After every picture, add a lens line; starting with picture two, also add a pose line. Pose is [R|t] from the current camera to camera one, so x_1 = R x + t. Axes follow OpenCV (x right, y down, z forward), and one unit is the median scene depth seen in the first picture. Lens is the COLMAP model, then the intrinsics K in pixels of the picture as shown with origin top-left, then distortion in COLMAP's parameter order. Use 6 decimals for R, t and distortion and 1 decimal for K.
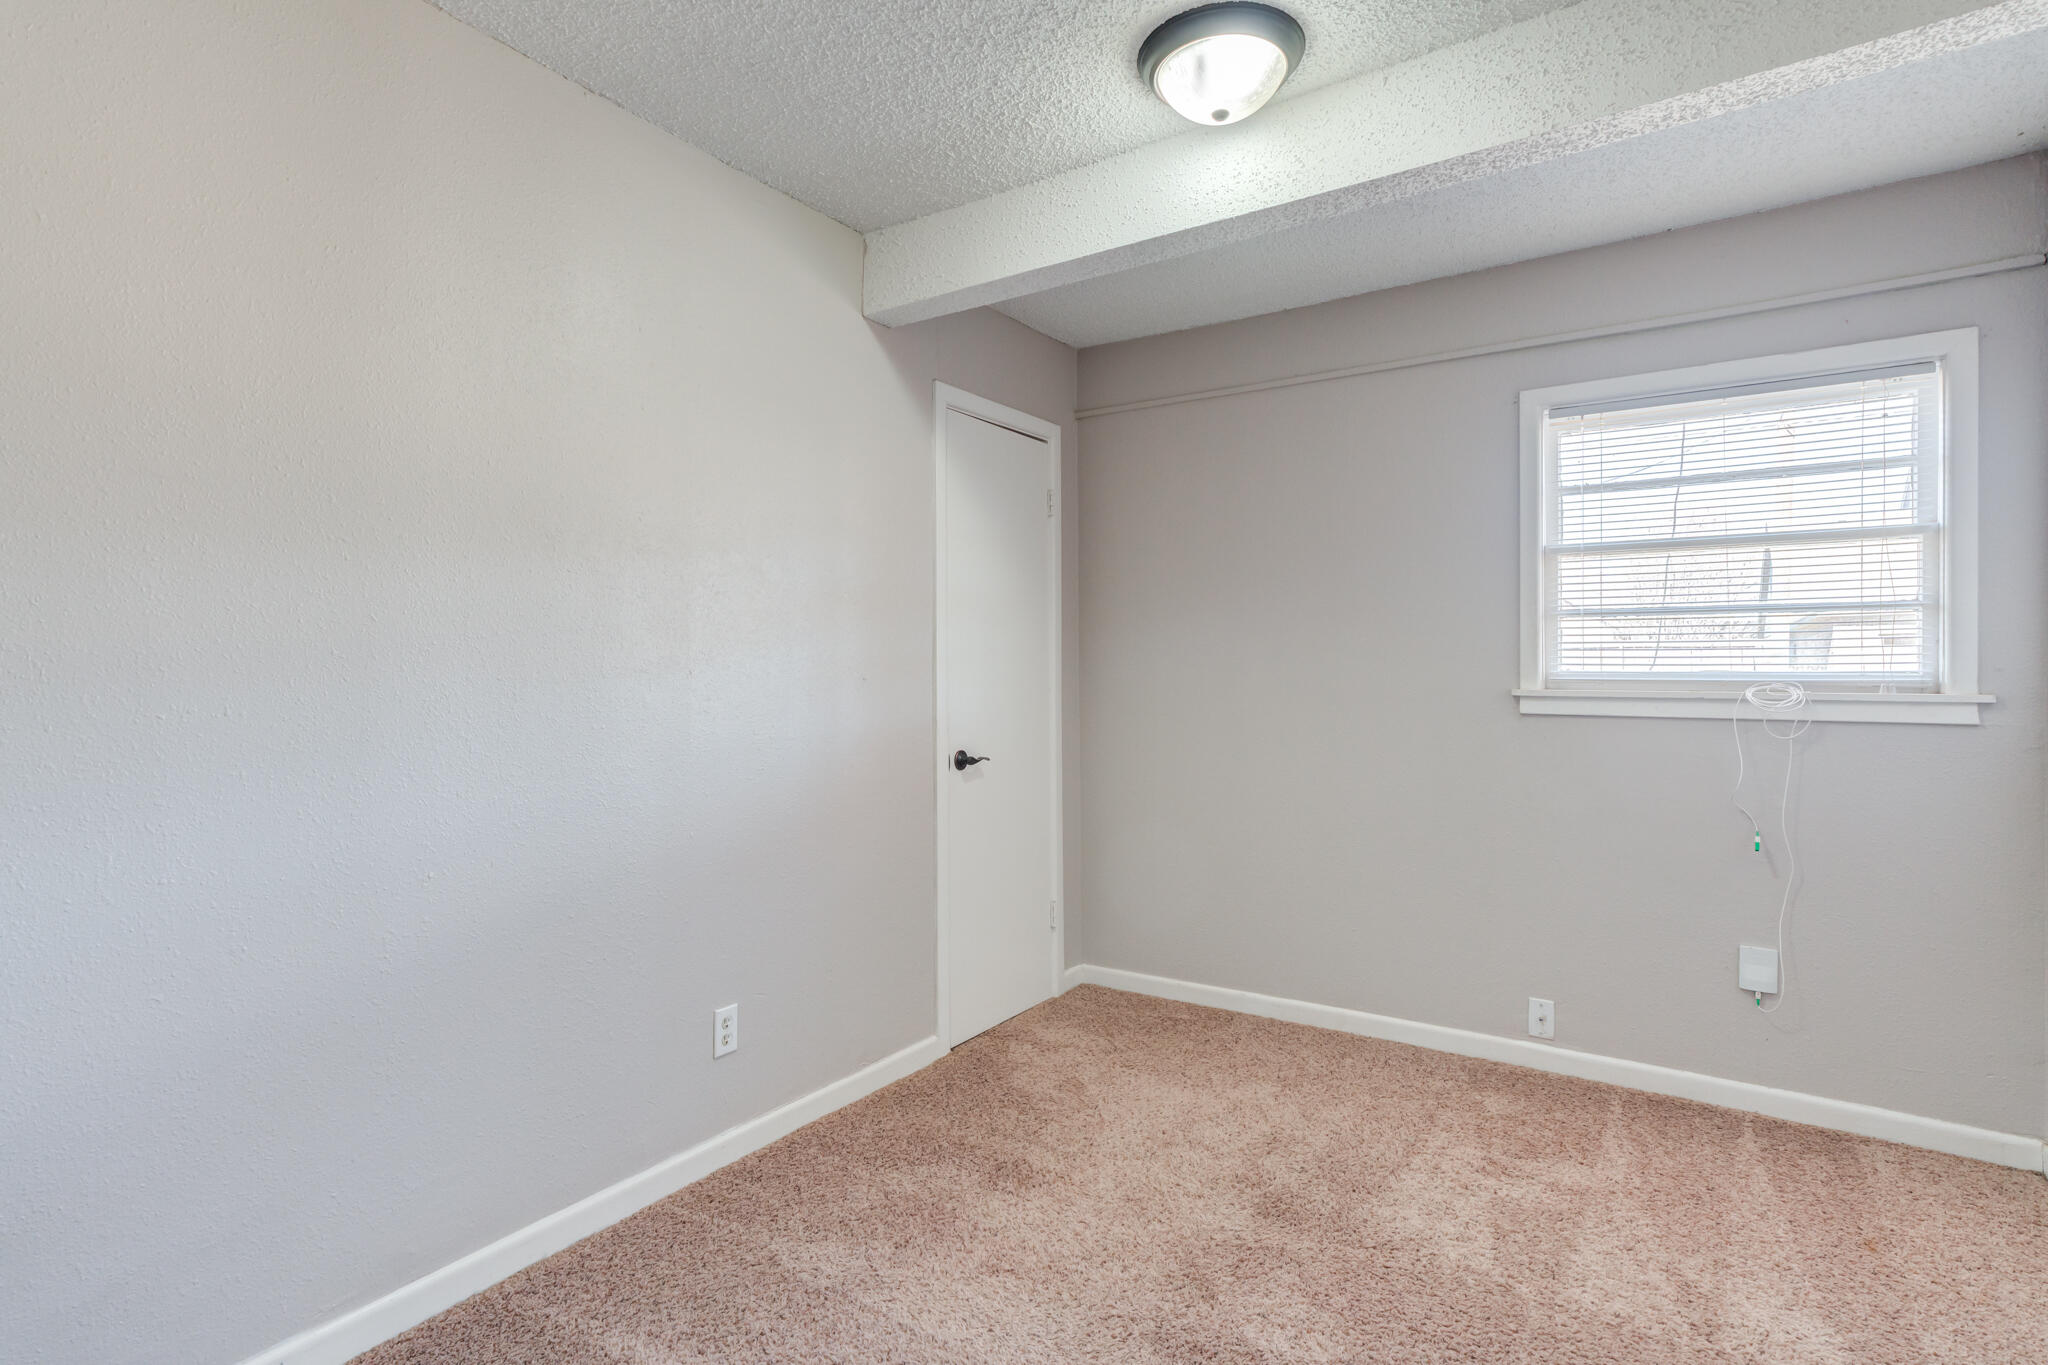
lens RADIAL K [[1023.4, 0, 1022.9], [0, 1023.4, 670.9], [0, 0, 1]] dist [0.002295, 0.011693]
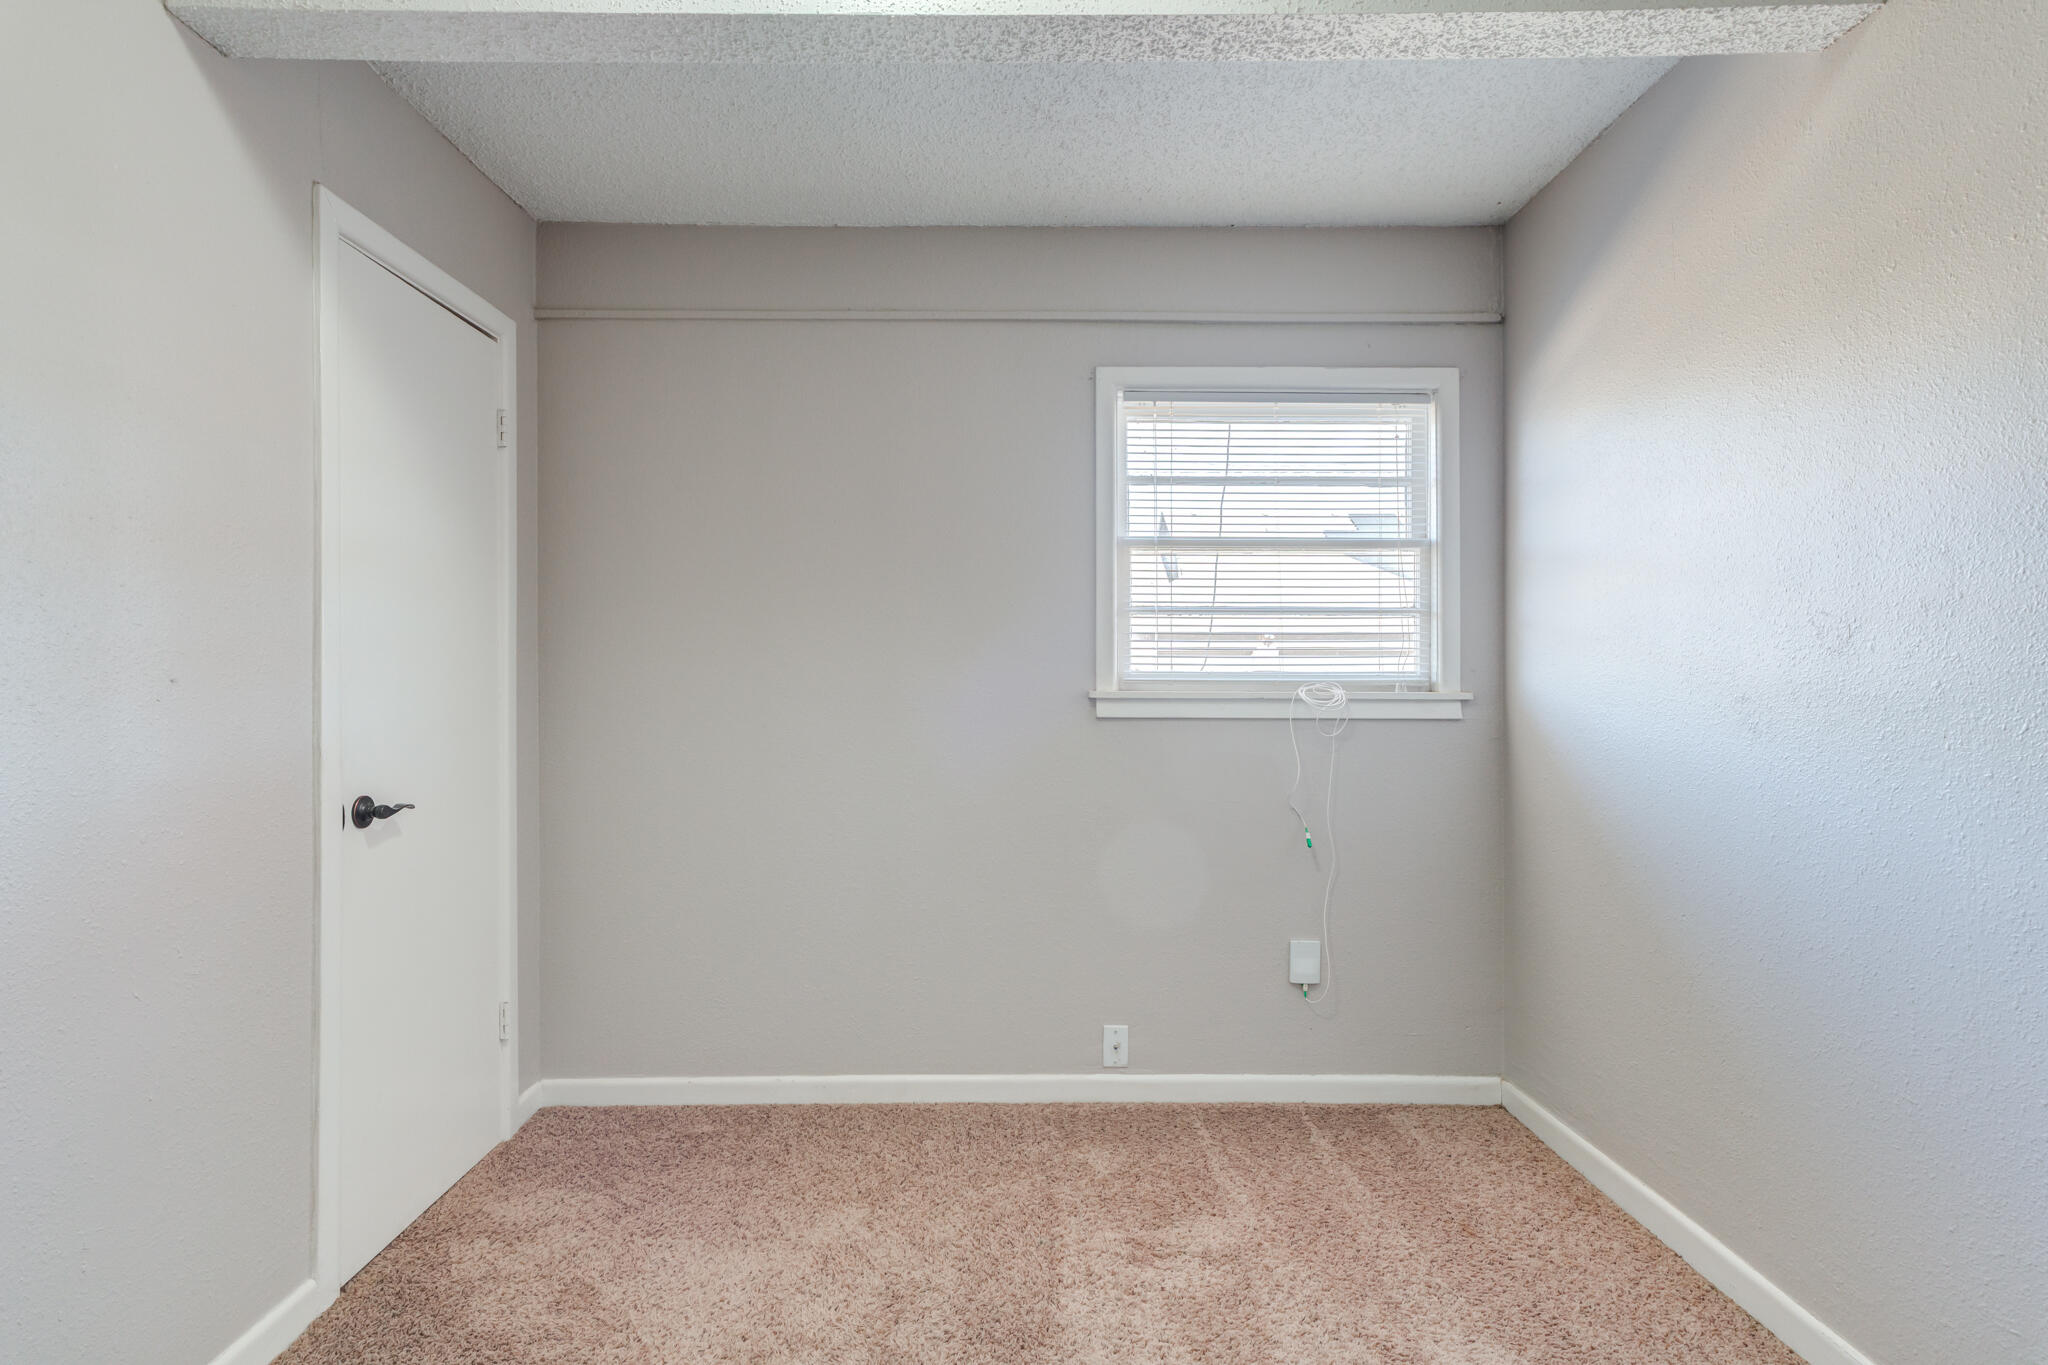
lens RADIAL K [[1023.4, 0, 1022.9], [0, 1023.4, 670.9], [0, 0, 1]] dist [0.002295, 0.011693]
pose [[0.831601, 0.003673, 0.555362, -0.079252], [-0.000703, 0.999984, -0.005560, 0.005065], [-0.555374, 0.004233, 0.831590, 0.276212]]
